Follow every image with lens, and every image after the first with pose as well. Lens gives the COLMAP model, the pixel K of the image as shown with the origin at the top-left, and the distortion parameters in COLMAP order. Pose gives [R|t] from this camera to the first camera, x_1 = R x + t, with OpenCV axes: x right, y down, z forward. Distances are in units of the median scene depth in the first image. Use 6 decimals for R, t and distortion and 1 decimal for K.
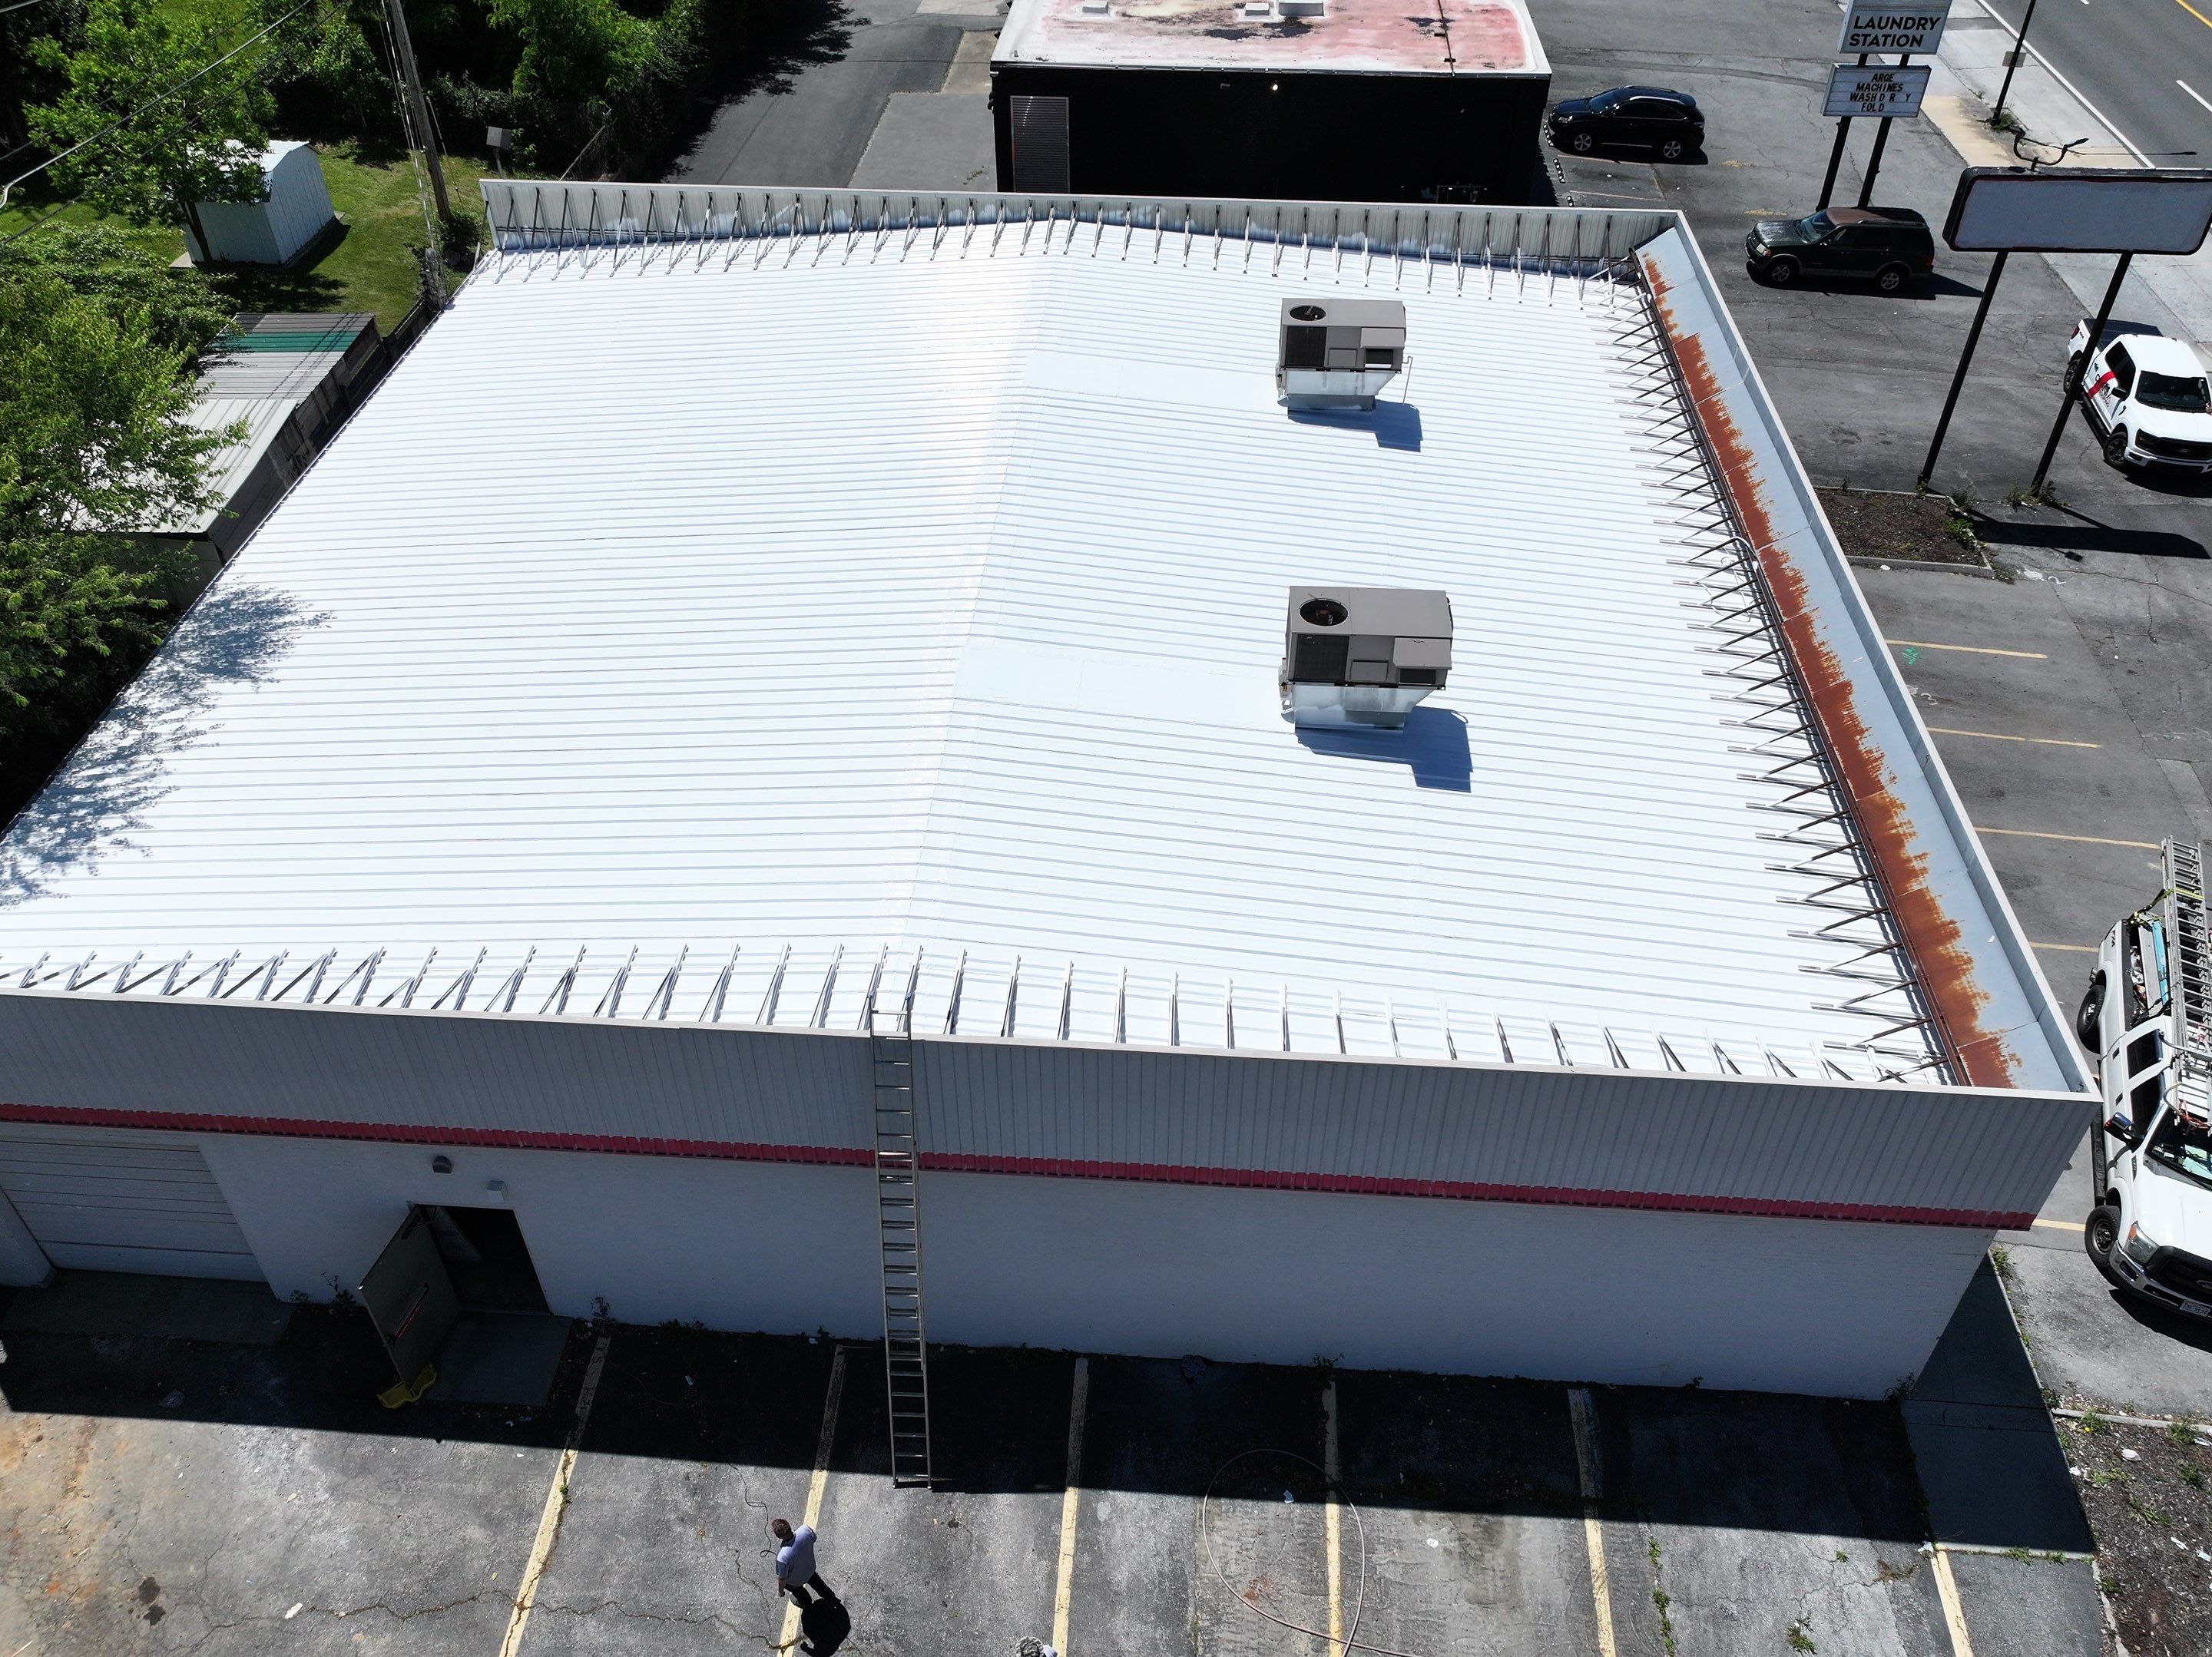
lens RADIAL K [[1755.2, 0, 1104.1], [0, 1755.2, 833.4], [0, 0, 1]] dist [-0.000353, 0.008439]
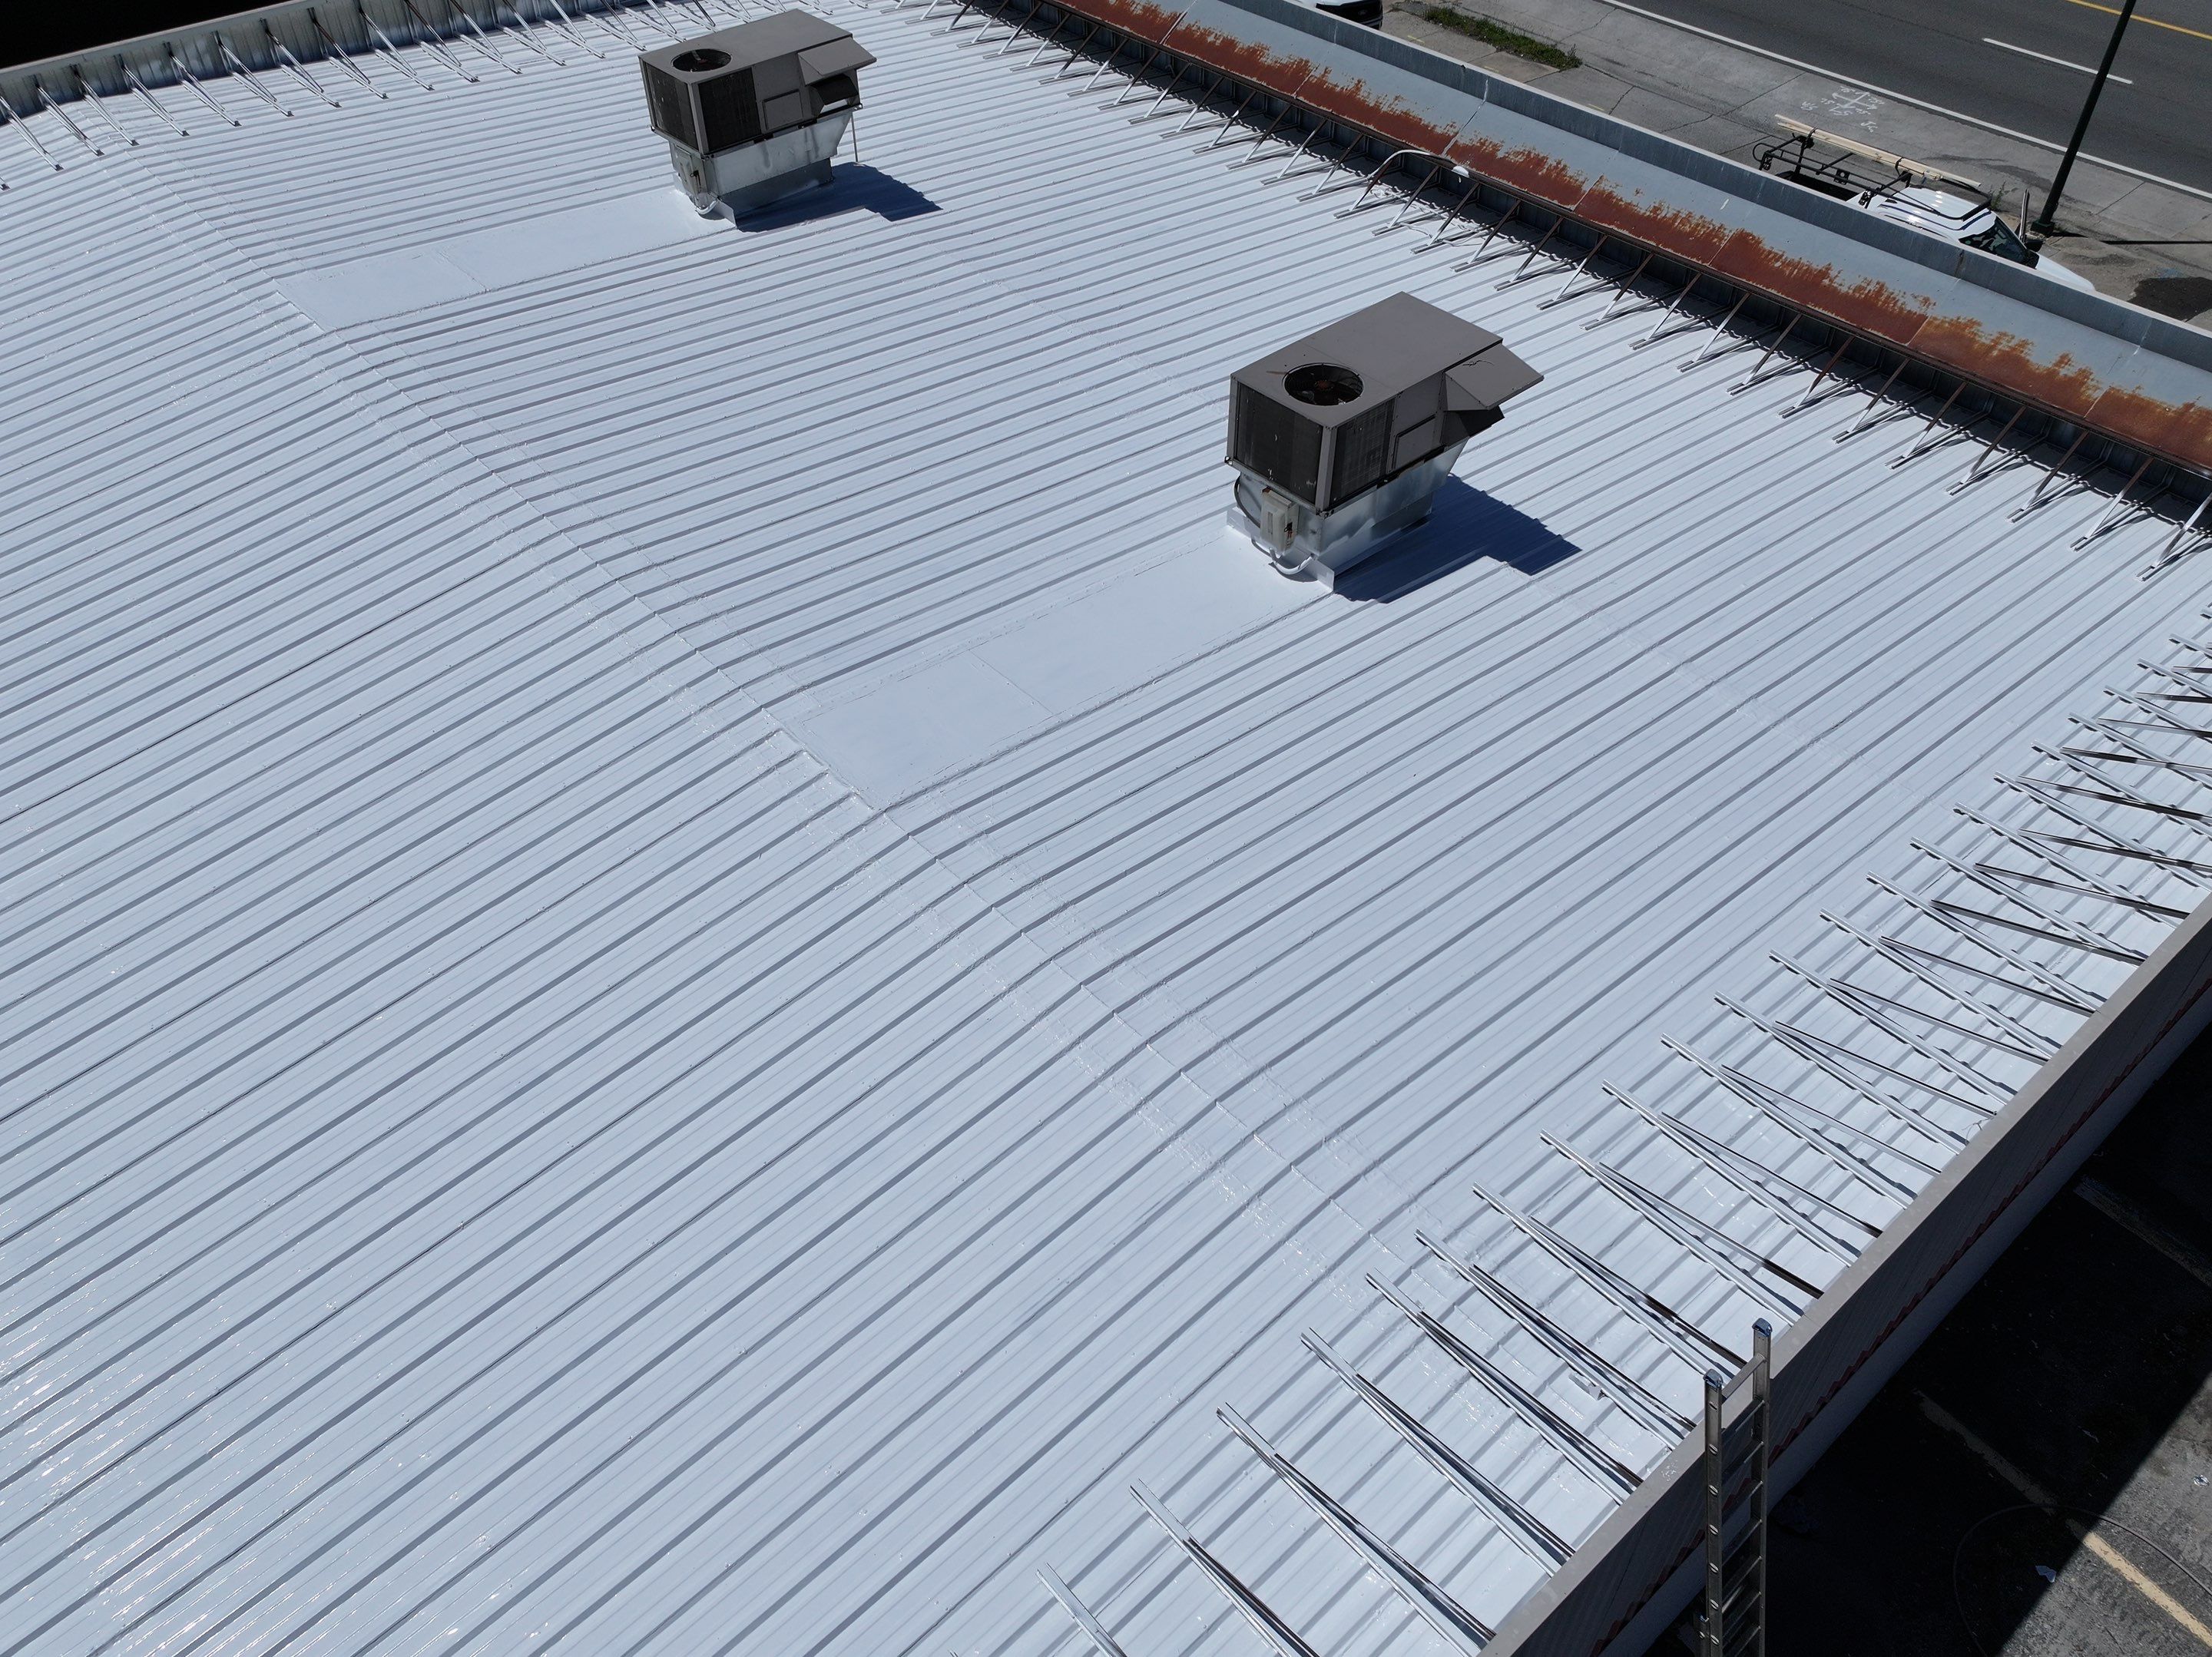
lens RADIAL K [[1757.0, 0, 1105.0], [0, 1757.0, 829.0], [0, 0, 1]] dist [0.000766, 0.011735]
pose [[0.705181, -0.495997, 0.506662, -0.300294], [0.467117, 0.862586, 0.194287, -0.141039], [-0.533405, 0.099663, 0.839968, 0.522219]]
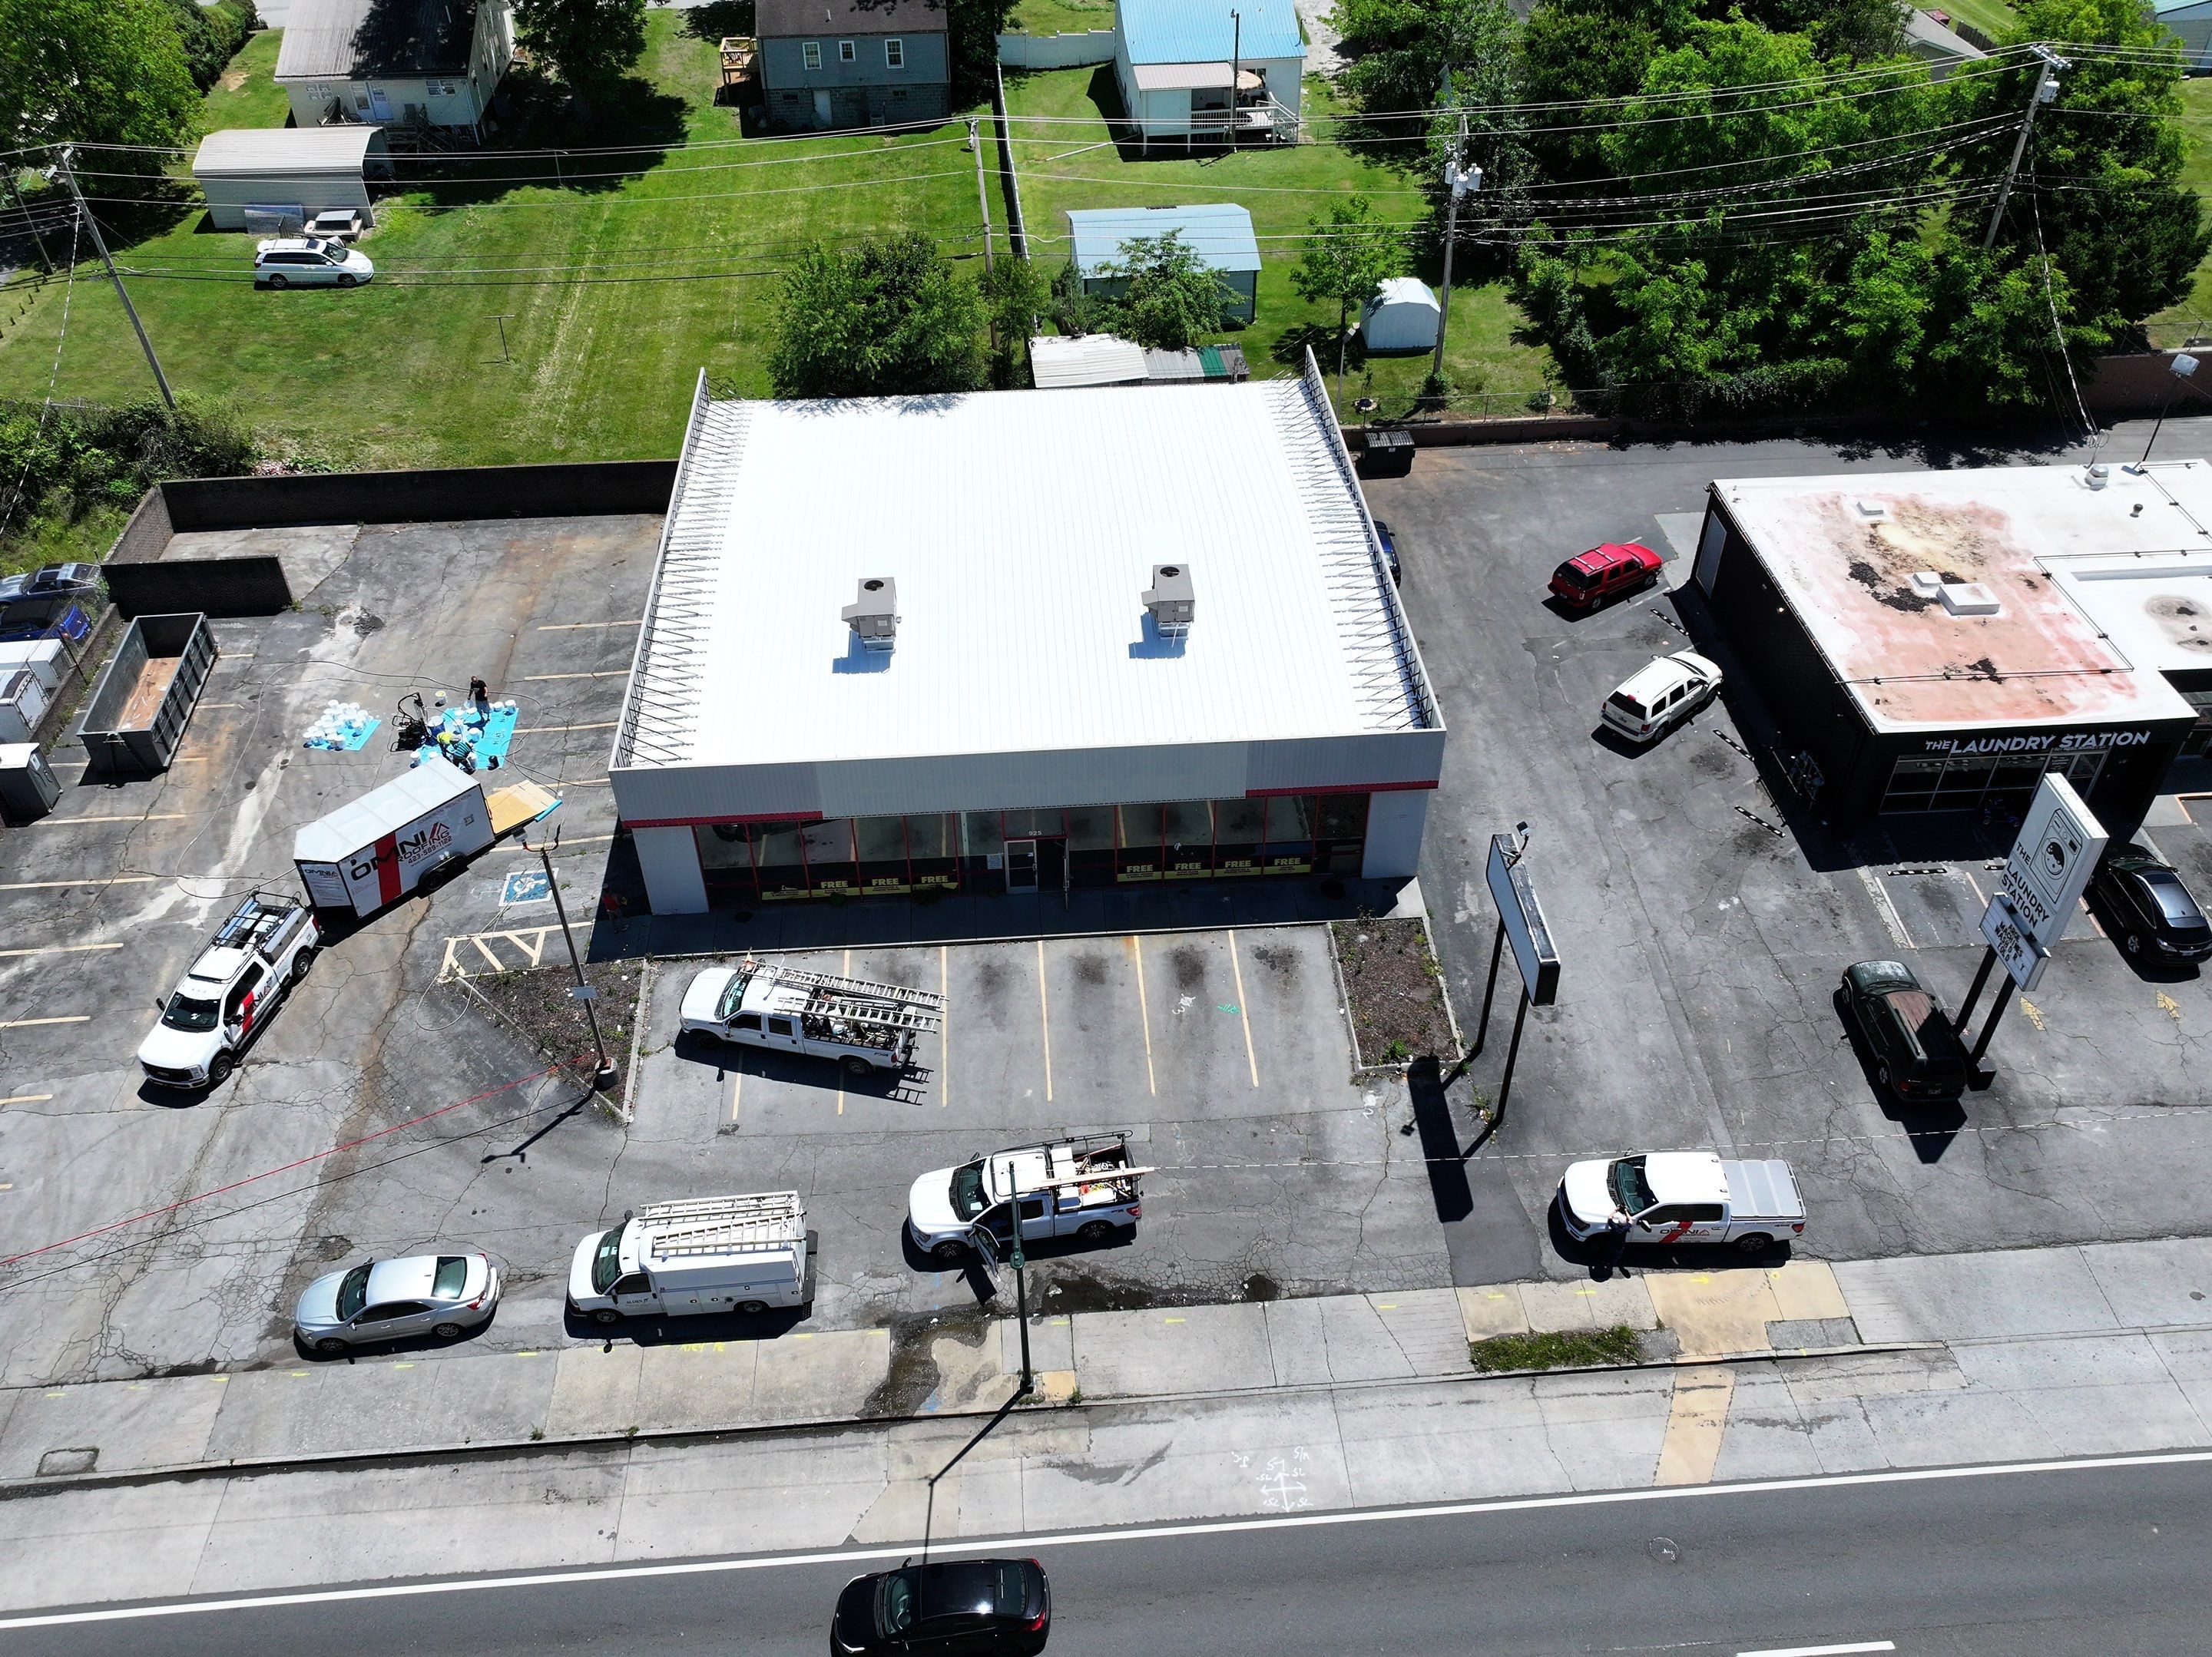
lens RADIAL K [[1757.0, 0, 1105.0], [0, 1757.0, 829.0], [0, 0, 1]] dist [0.000766, 0.011735]
pose [[0.139054, 0.645656, -0.750861, 2.071272], [-0.639580, 0.637431, 0.429674, -1.087909], [0.756044, 0.420487, 0.501586, 0.177671]]
